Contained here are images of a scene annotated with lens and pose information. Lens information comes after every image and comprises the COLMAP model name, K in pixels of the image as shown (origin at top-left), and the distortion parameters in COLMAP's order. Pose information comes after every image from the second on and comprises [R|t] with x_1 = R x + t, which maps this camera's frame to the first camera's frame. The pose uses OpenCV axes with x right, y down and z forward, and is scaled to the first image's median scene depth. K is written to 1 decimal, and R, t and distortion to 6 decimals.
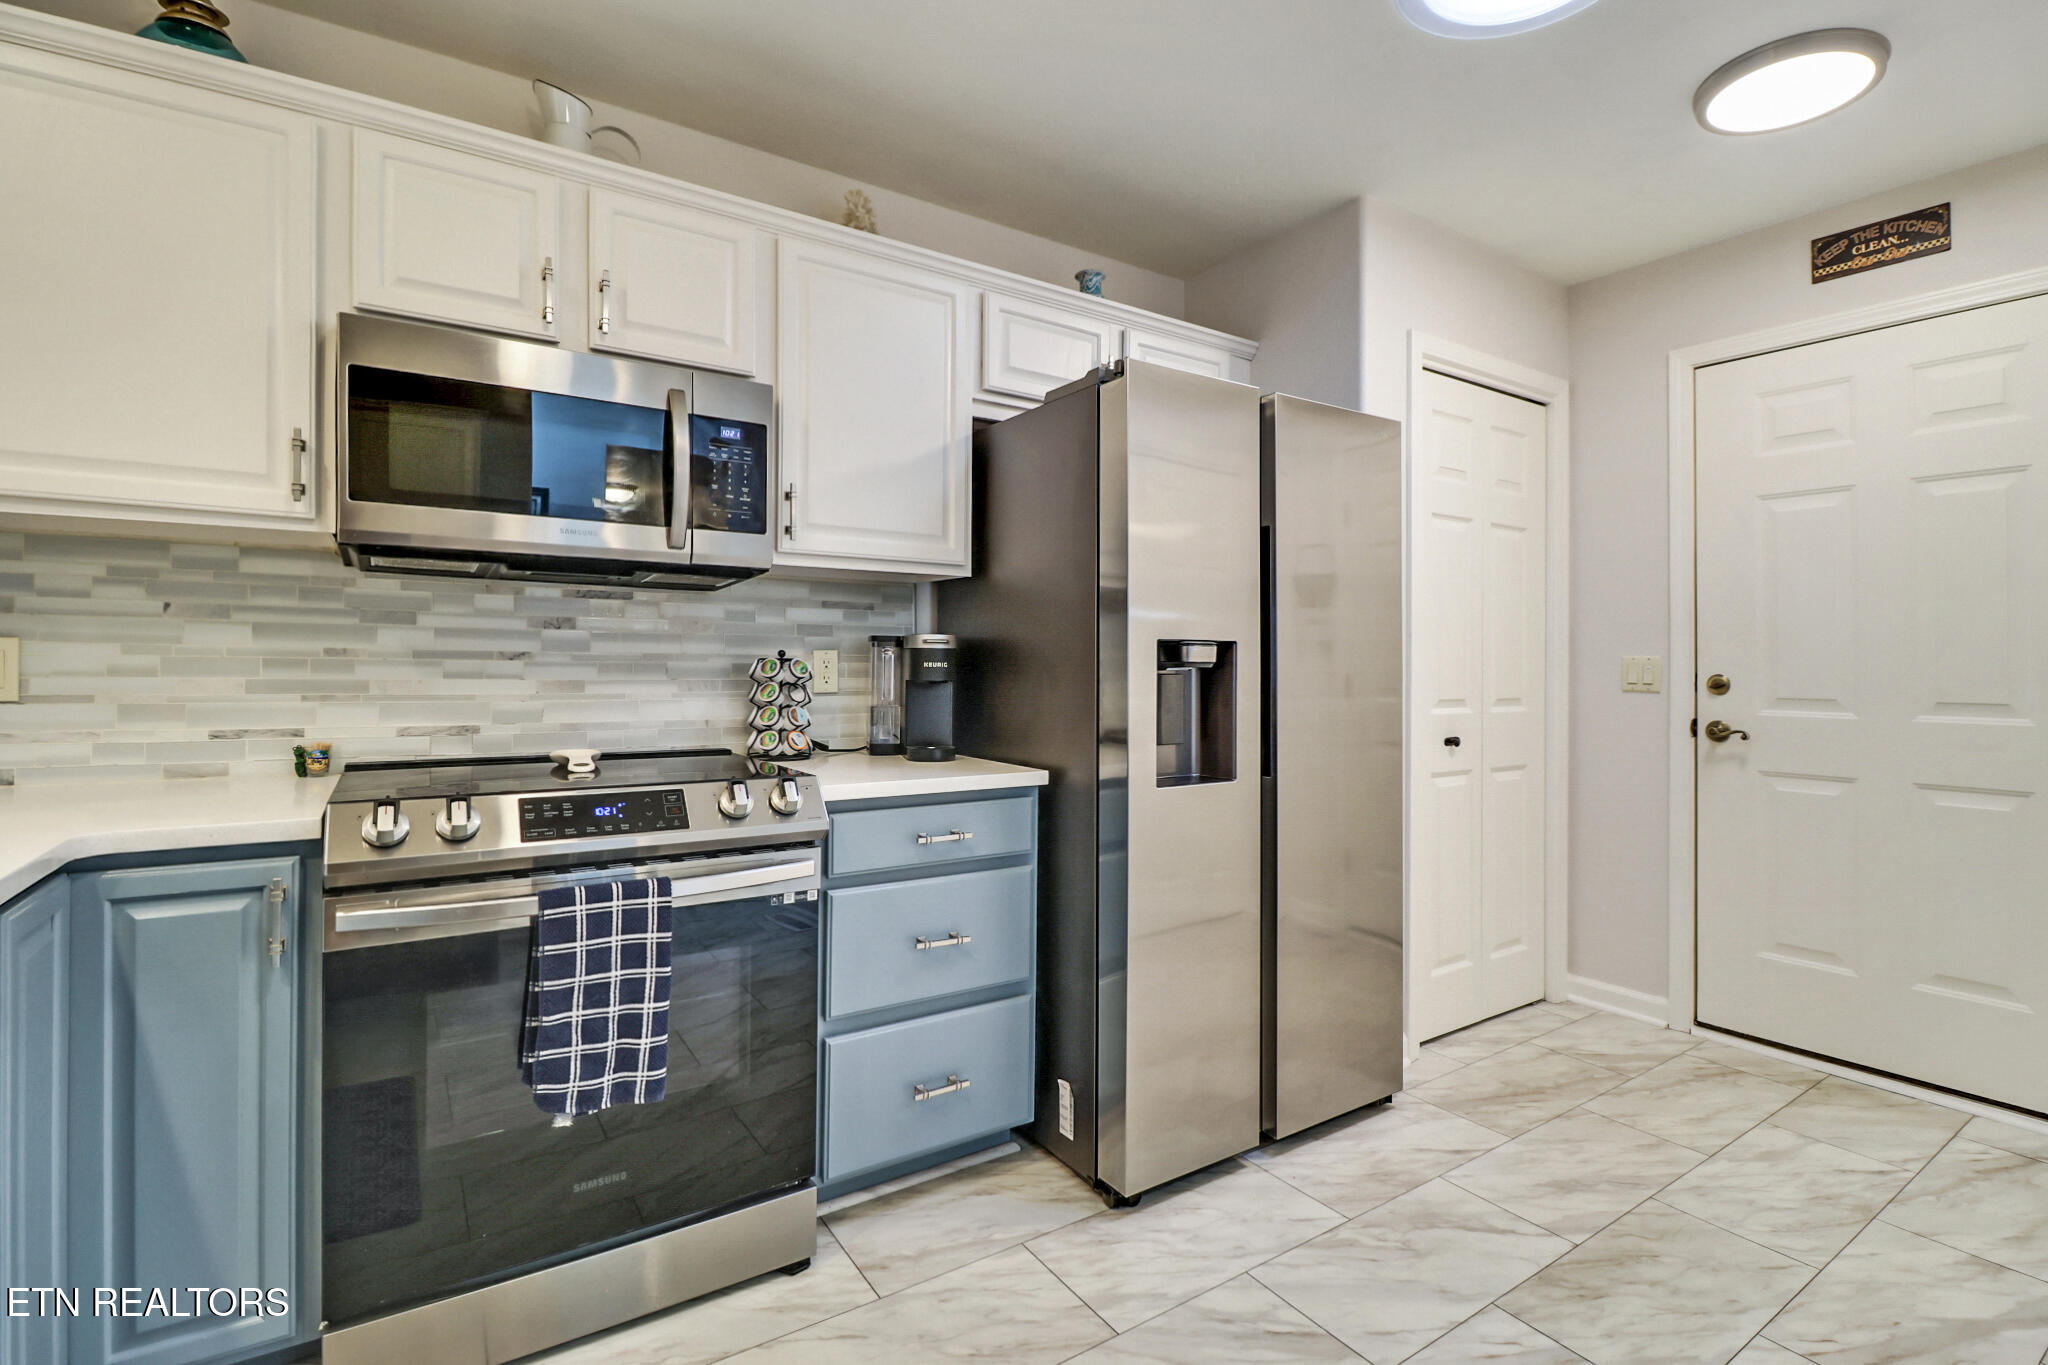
lens RADIAL K [[948.2, 0, 1033.1], [0, 948.2, 641.8], [0, 0, 1]] dist [-0.011916, -0.000241]
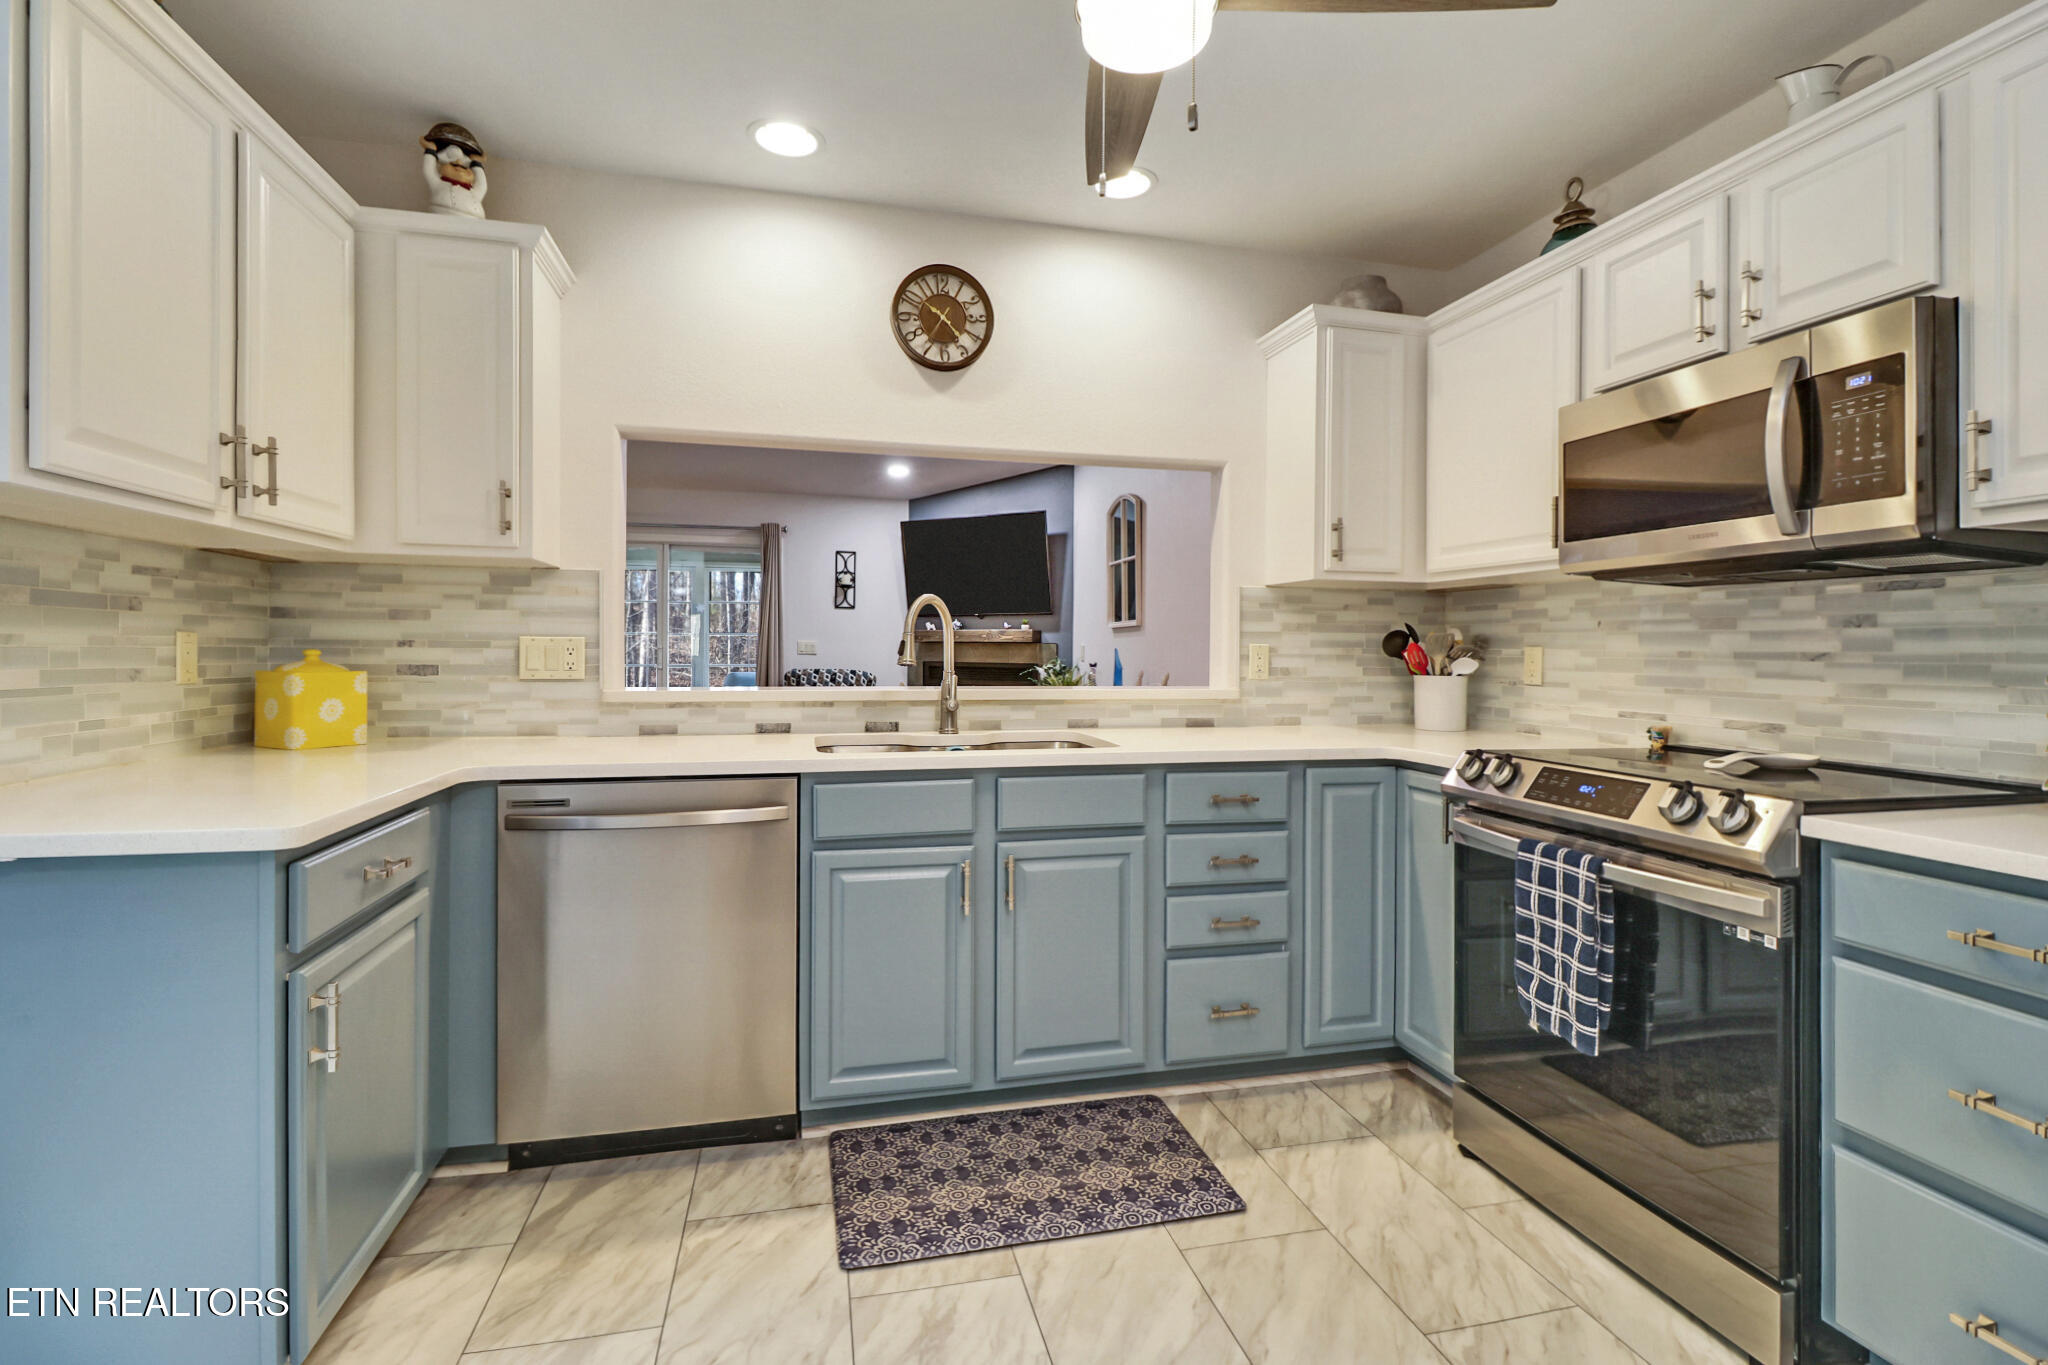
lens RADIAL K [[948.2, 0, 1033.1], [0, 948.2, 641.8], [0, 0, 1]] dist [-0.011916, -0.000241]
pose [[-0.345860, -0.022386, -0.938019, 0.687504], [0.006397, 0.999636, -0.026215, 0.021021], [0.938264, -0.015068, -0.345591, 0.615614]]
